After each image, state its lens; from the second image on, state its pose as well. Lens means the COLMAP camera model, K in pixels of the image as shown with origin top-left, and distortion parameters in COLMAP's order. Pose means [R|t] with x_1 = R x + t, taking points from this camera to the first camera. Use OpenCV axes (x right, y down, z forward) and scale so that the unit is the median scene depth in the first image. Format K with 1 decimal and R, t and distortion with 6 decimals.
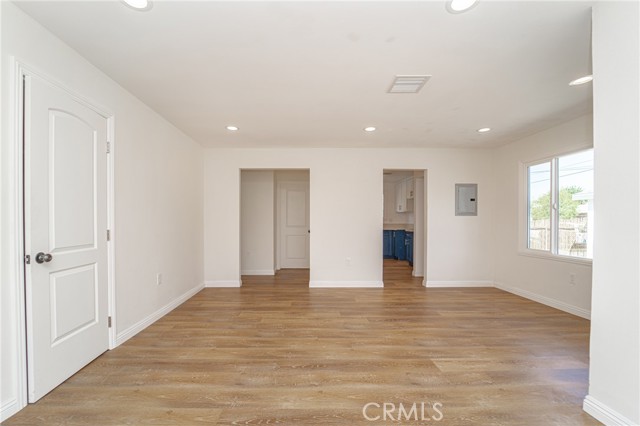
lens RADIAL K [[269.6, 0, 295.9], [0, 269.6, 222.2], [0, 0, 1]] dist [-0.019230, -0.000049]
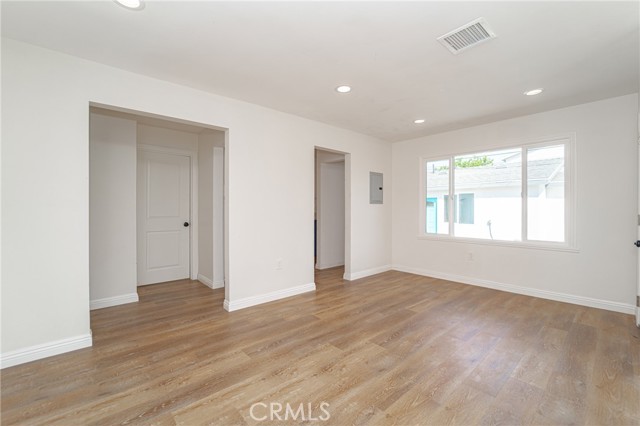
lens RADIAL K [[274.7, 0, 313.1], [0, 274.7, 210.0], [0, 0, 1]] dist [-0.023006, 0.000132]
pose [[0.743791, -0.003085, 0.668405, -0.345177], [0.004710, 0.999989, -0.000625, -0.002735], [-0.668396, 0.003613, 0.743797, 0.545195]]
